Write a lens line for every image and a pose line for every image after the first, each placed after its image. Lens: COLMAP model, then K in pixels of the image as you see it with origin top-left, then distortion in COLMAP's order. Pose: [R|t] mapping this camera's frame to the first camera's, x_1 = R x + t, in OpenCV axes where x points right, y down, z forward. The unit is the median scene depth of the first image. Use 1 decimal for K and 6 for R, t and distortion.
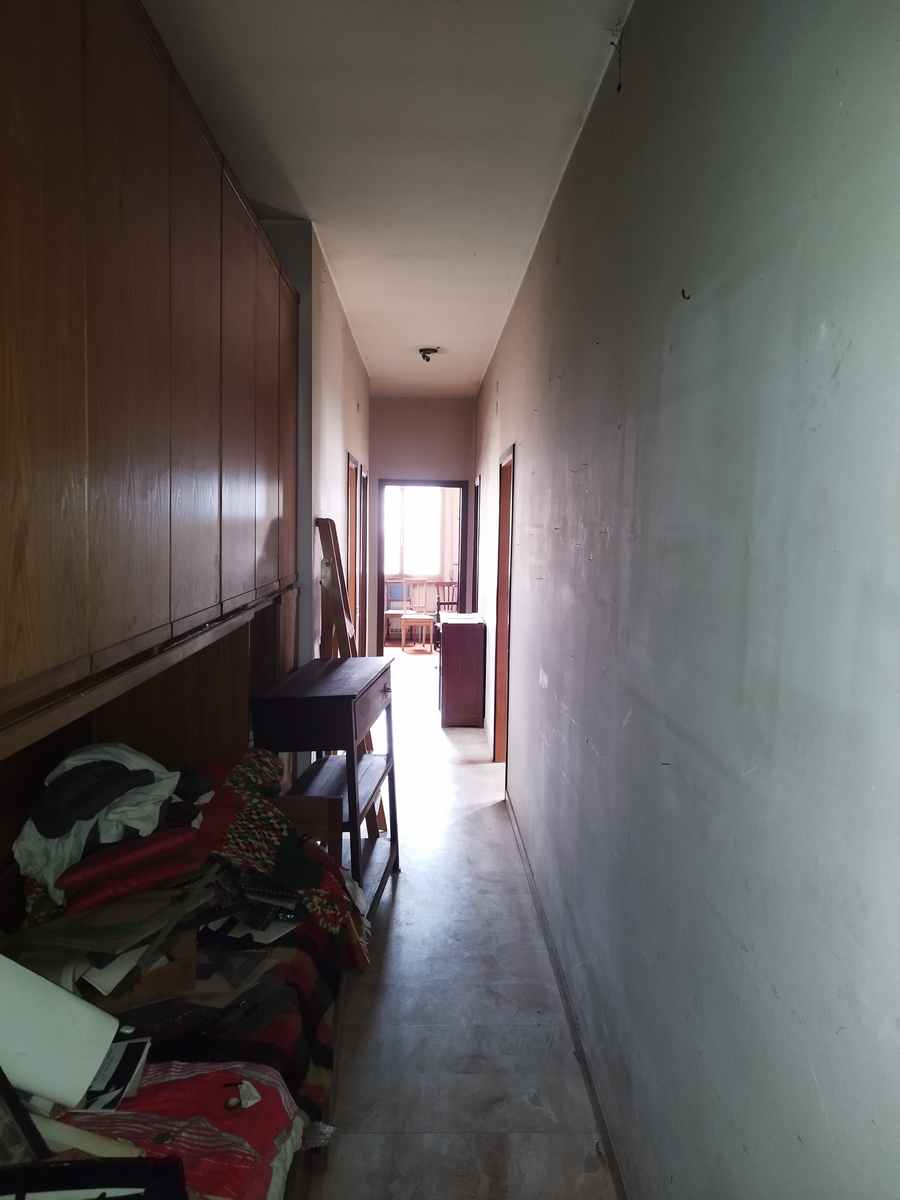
lens RADIAL K [[856.1, 0, 449.2], [0, 856.1, 599.7], [0, 0, 1]] dist [0.027575, -0.012592]
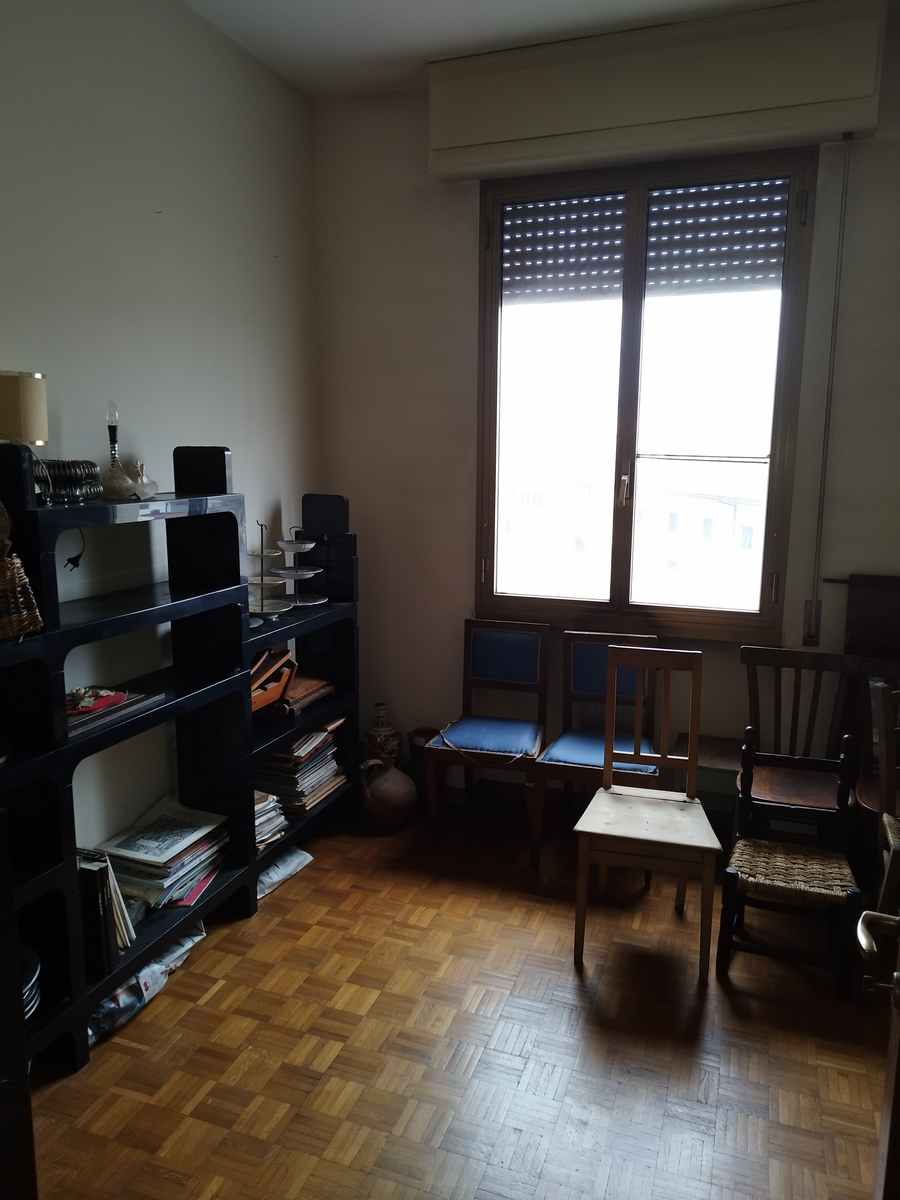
lens RADIAL K [[856.1, 0, 453.0], [0, 856.1, 597.6], [0, 0, 1]] dist [0.027575, -0.012592]
pose [[0.930336, 0.058005, -0.362092, -0.005082], [-0.024898, 0.995124, 0.095442, -0.059481], [0.365863, -0.079778, 0.927243, 0.740669]]
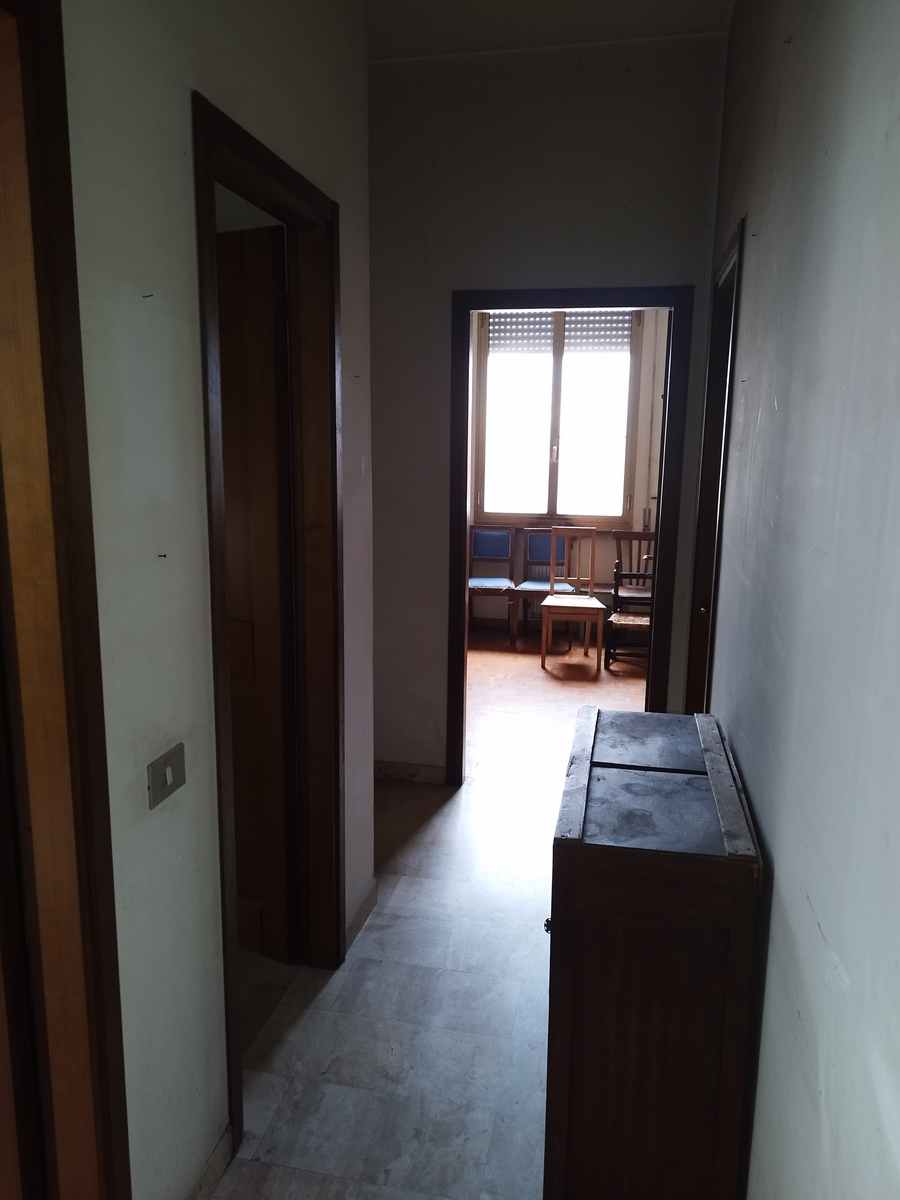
lens RADIAL K [[856.1, 0, 446.6], [0, 856.1, 595.8], [0, 0, 1]] dist [0.027575, -0.012592]
pose [[0.971381, 0.045211, -0.233185, 0.008352], [-0.022383, 0.994772, 0.099633, -0.031918], [0.236470, -0.091562, 0.967315, 0.469286]]
